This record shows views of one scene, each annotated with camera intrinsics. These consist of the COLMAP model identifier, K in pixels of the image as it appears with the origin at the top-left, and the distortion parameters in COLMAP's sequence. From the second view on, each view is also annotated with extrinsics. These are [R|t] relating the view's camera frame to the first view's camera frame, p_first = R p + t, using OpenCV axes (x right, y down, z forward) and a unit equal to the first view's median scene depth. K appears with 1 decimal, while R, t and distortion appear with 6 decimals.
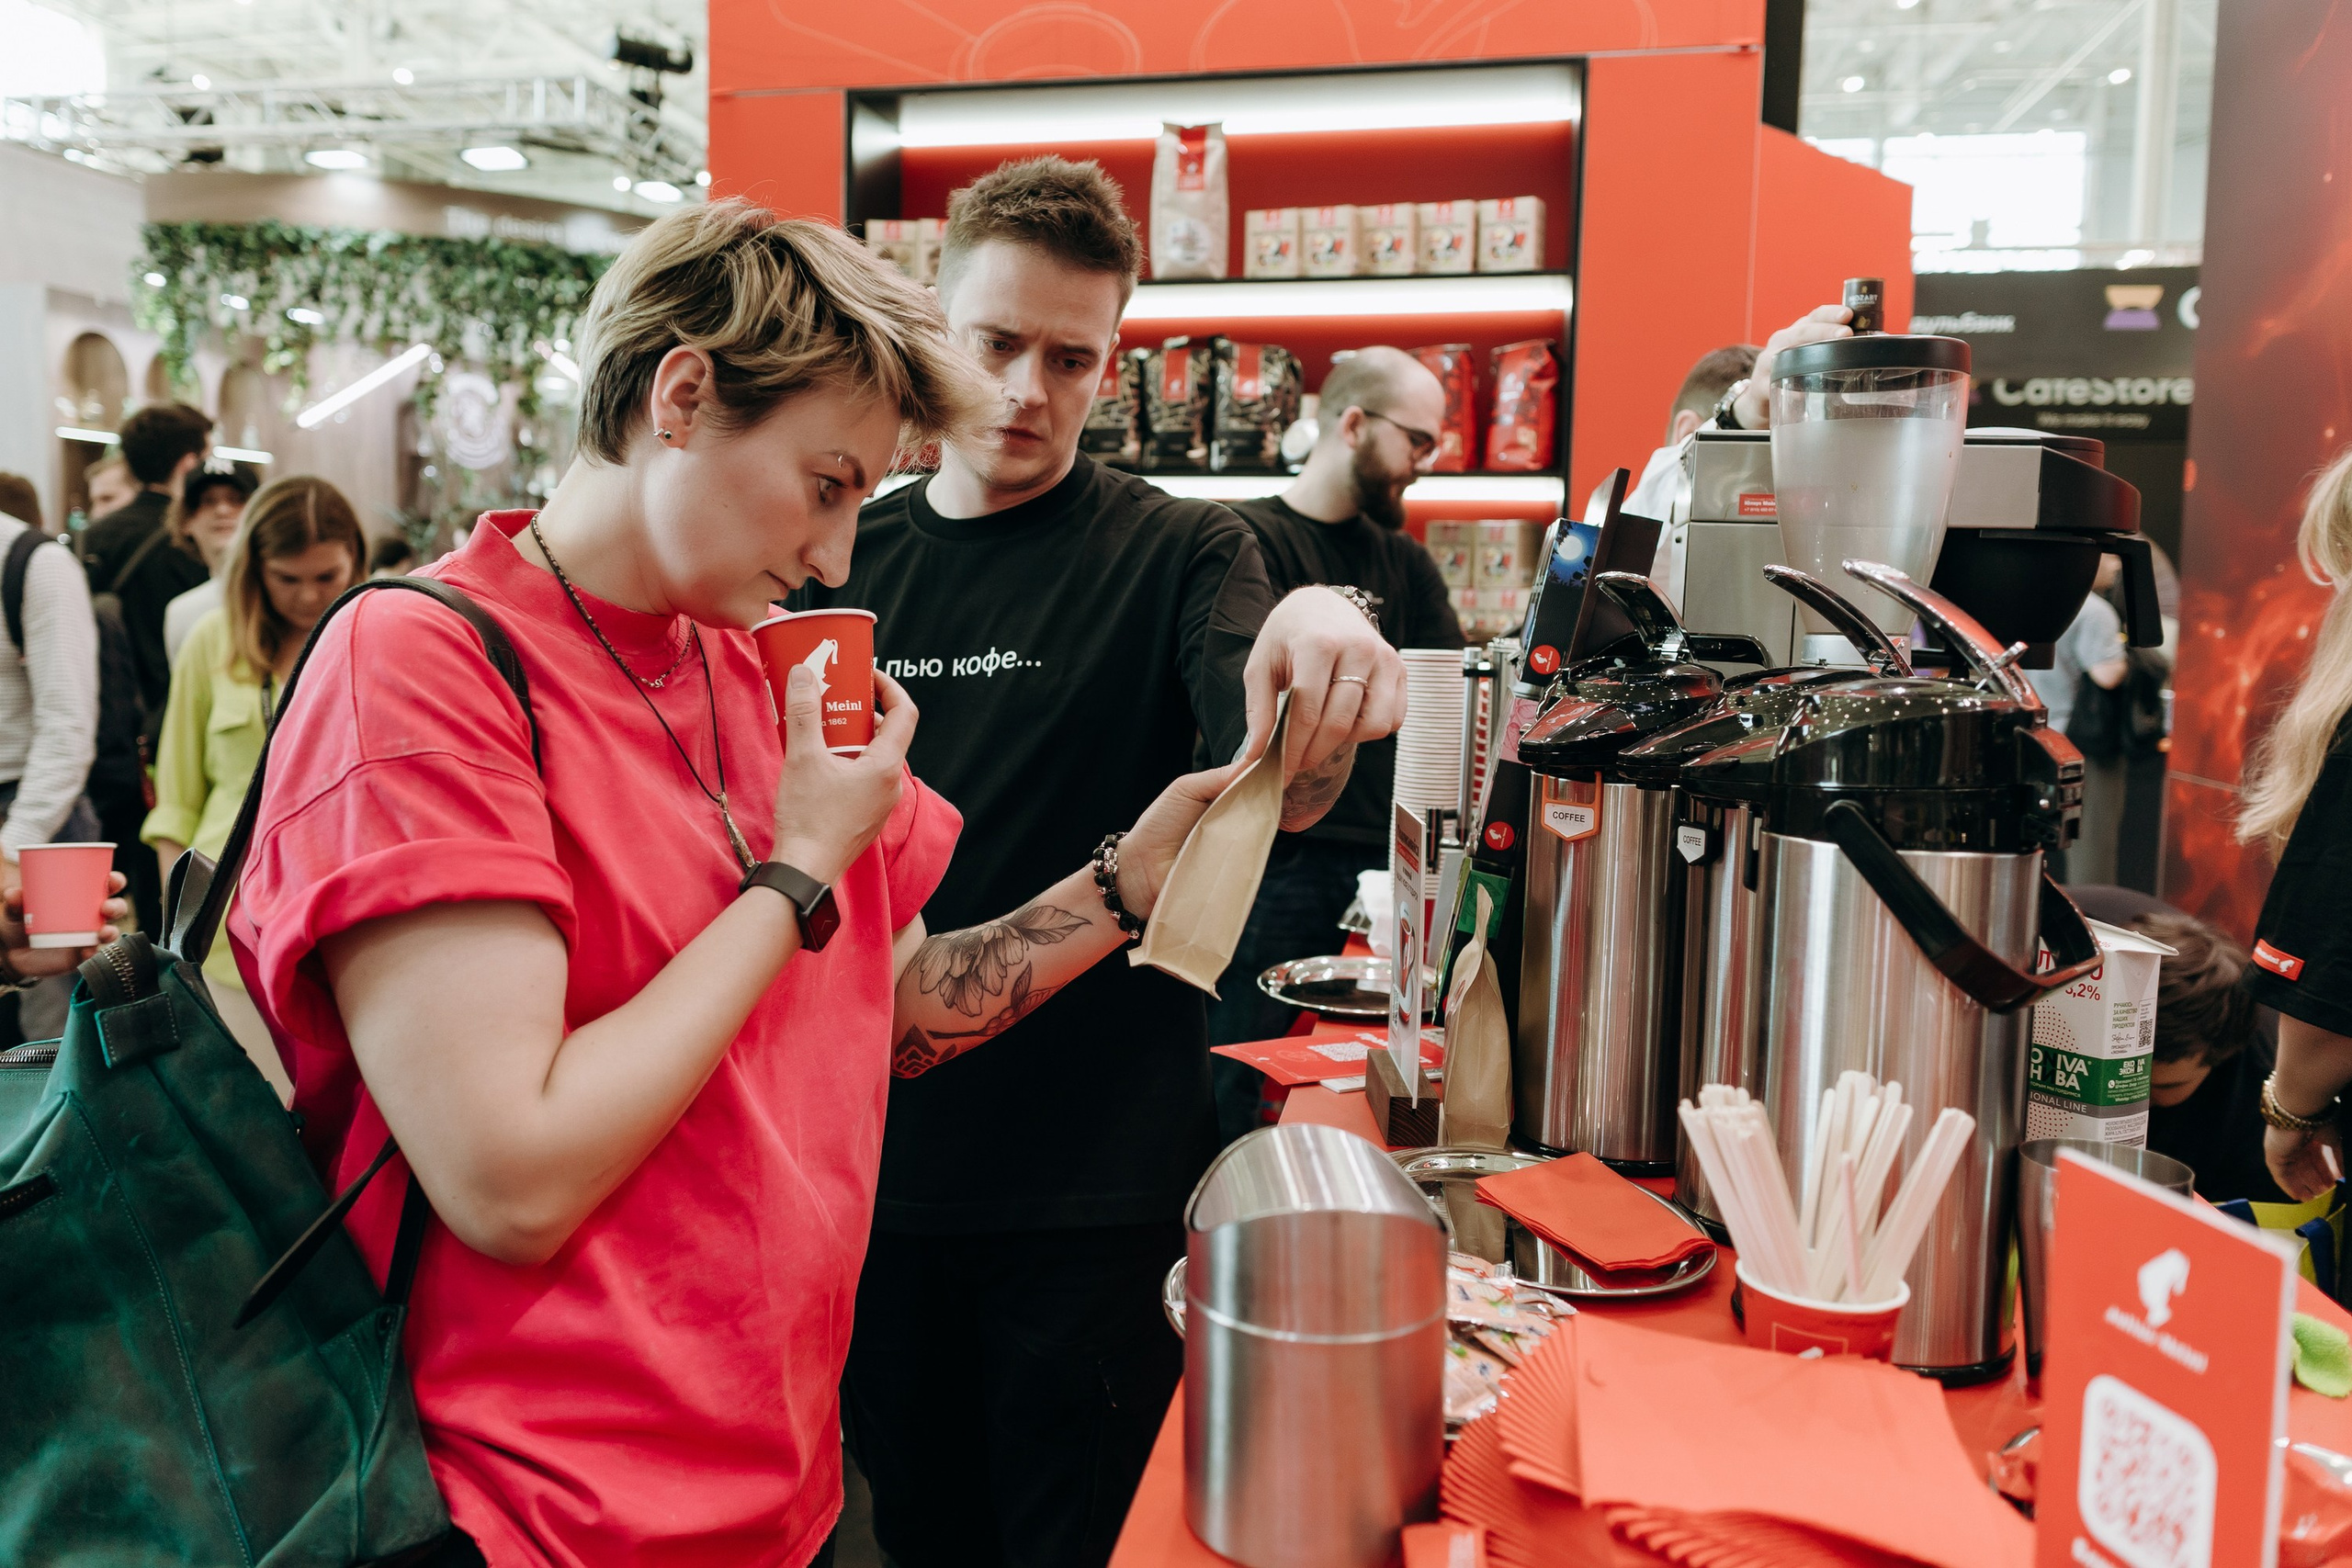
lens RADIAL K [[1808.0, 0, 1090.0], [0, 1808.0, 742.9], [0, 0, 1]] dist [0.020872, -0.000454]
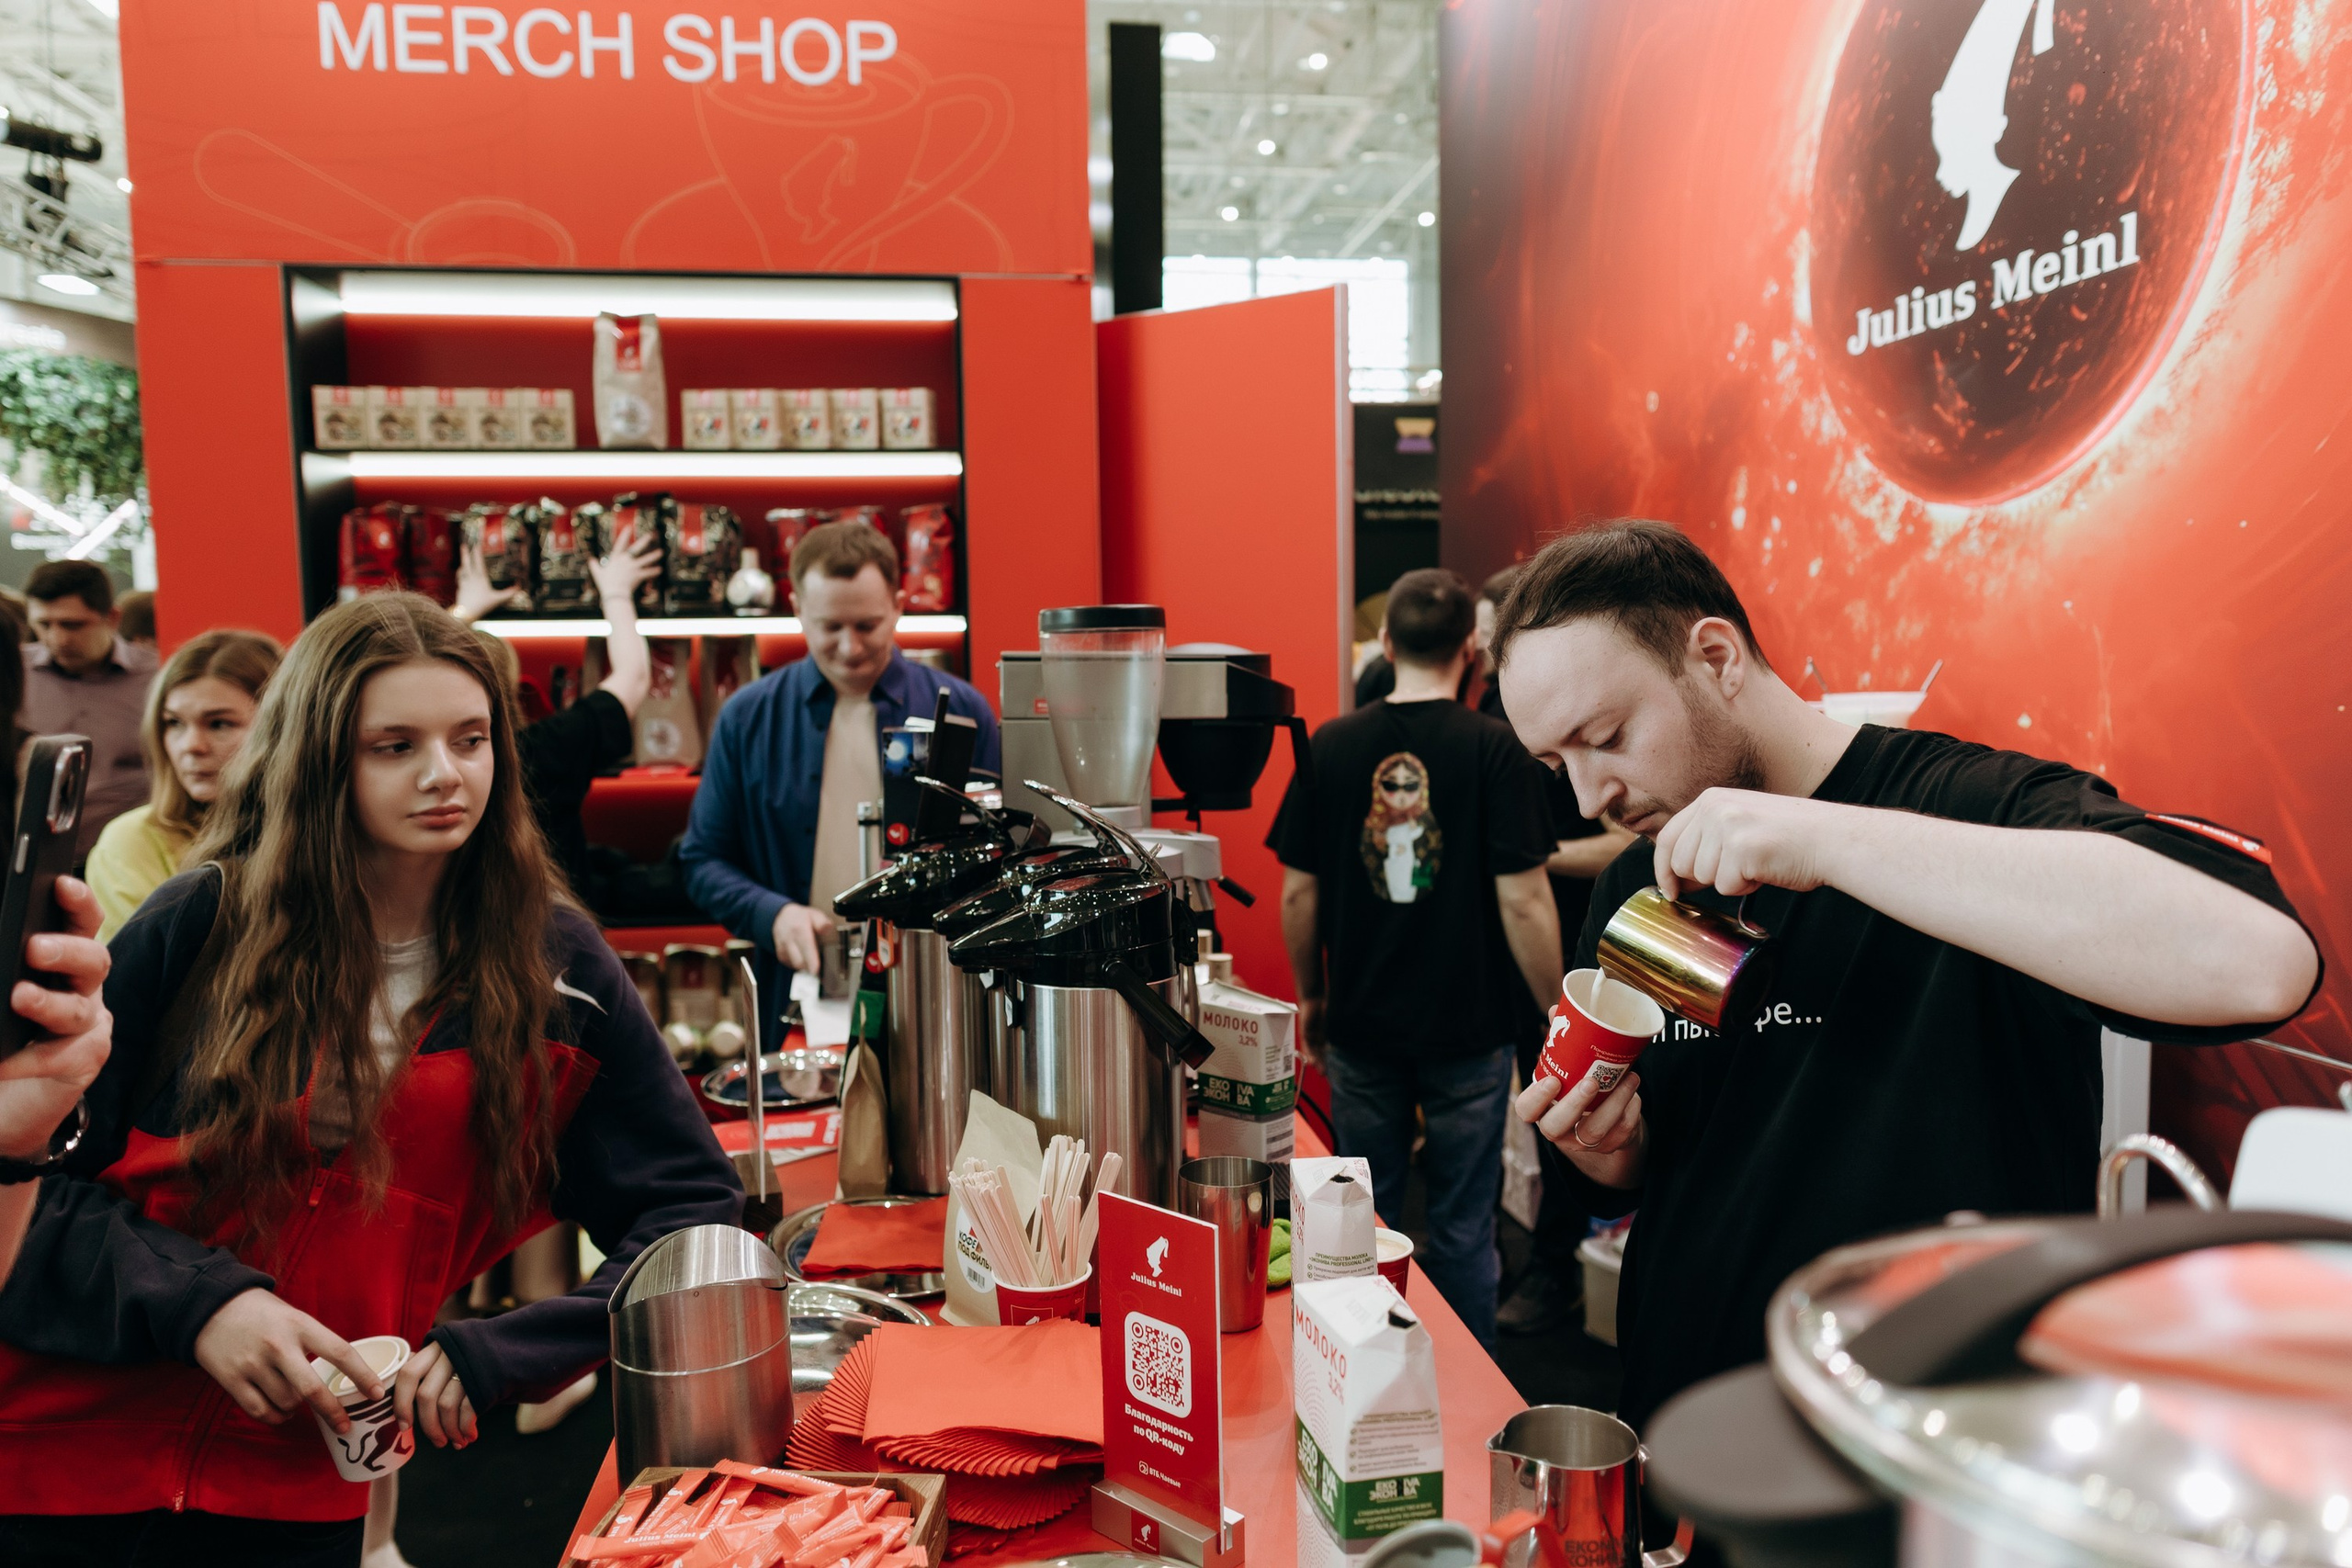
lens RADIAL K [[1650.9, 0, 1179.5], [0, 1650.9, 782.1], [0, 0, 1]] dist [0.024472, -0.015490]
pose [[0.940024, -0.060490, 0.335703, 0.014622], [0.060548, 0.998112, 0.010306, -0.034466], [-0.335693, 0.010639, 0.941911, -0.100995]]
